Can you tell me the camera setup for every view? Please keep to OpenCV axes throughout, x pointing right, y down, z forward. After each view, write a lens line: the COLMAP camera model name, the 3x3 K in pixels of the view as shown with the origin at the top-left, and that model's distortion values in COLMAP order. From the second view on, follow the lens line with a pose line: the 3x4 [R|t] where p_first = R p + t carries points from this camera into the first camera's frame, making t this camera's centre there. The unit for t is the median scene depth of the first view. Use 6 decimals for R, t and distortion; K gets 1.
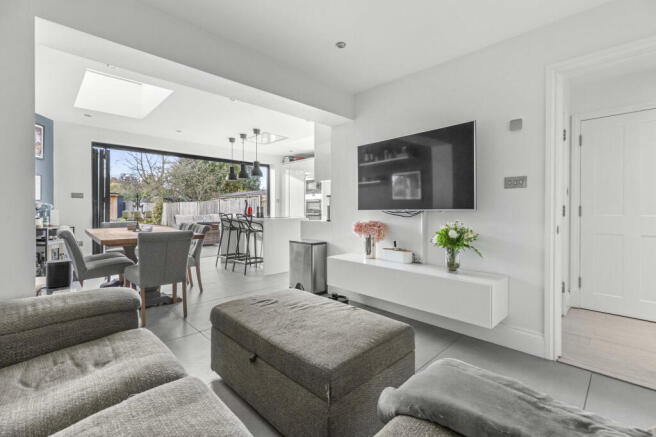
lens RADIAL K [[296.9, 0, 326.5], [0, 296.9, 214.2], [0, 0, 1]] dist [-0.001375, 0.000274]
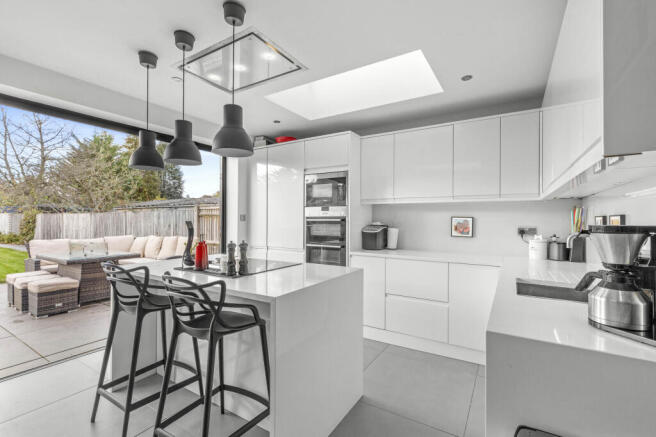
lens RADIAL K [[296.9, 0, 326.8], [0, 296.9, 221.9], [0, 0, 1]] dist [-0.001375, 0.000274]
pose [[0.971702, -0.000359, 0.236209, -0.083104], [0.002356, 0.999964, -0.008171, -0.019367], [-0.236198, 0.008496, 0.971668, 0.259313]]
